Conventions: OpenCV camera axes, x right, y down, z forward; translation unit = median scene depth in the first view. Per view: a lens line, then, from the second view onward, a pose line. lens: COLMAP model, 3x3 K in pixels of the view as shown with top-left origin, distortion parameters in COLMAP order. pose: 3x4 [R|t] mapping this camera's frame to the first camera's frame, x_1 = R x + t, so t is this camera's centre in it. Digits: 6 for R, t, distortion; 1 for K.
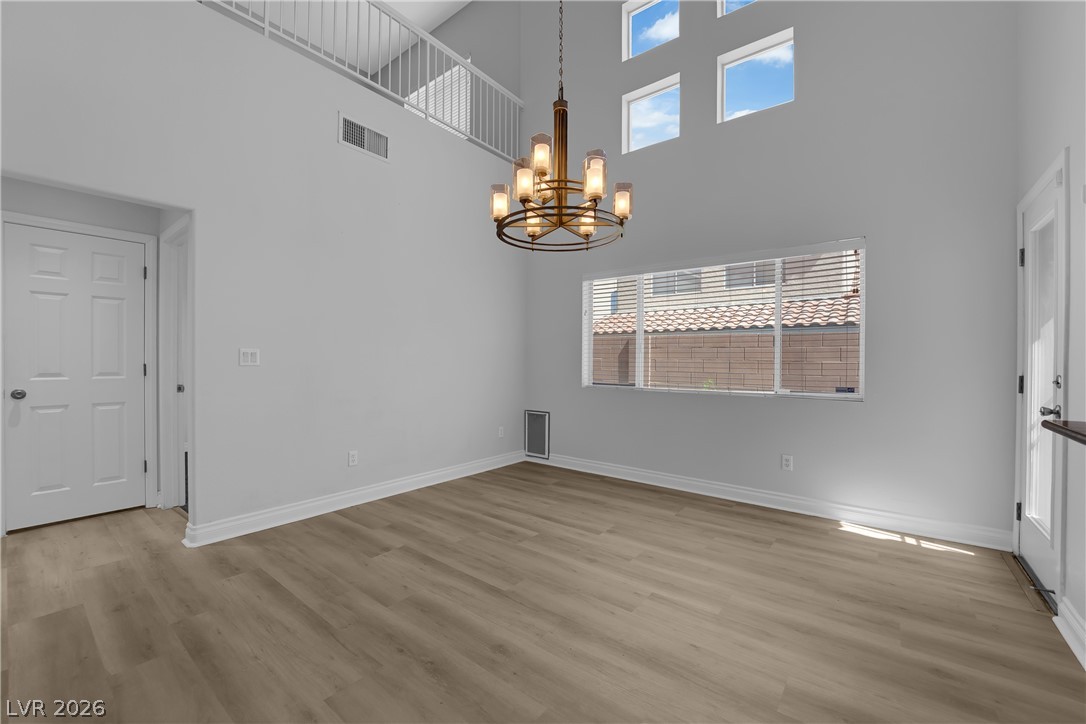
lens RADIAL K [[435.6, 0, 543.5], [0, 435.6, 361.7], [0, 0, 1]] dist [-0.009488, -0.001824]
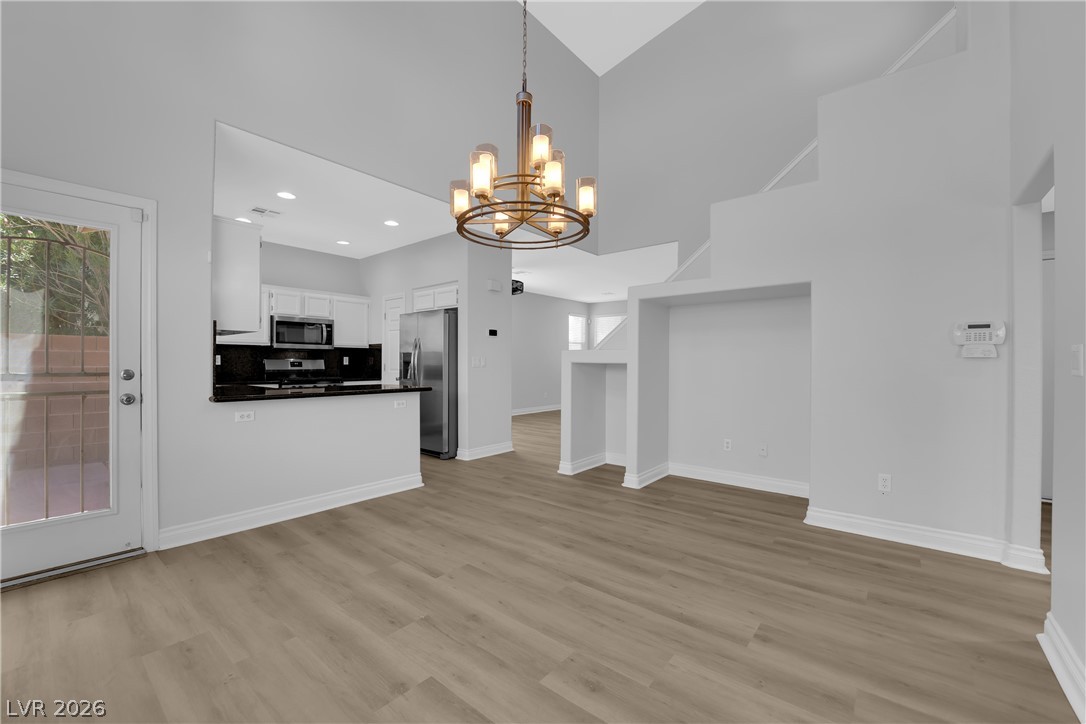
lens RADIAL K [[435.6, 0, 545.4], [0, 435.6, 364.5], [0, 0, 1]] dist [-0.009488, -0.001824]
pose [[-0.999830, -0.010283, 0.015284, -0.028293], [-0.010201, 0.999933, 0.005458, -0.002434], [-0.015339, 0.005301, -0.999868, 1.969803]]
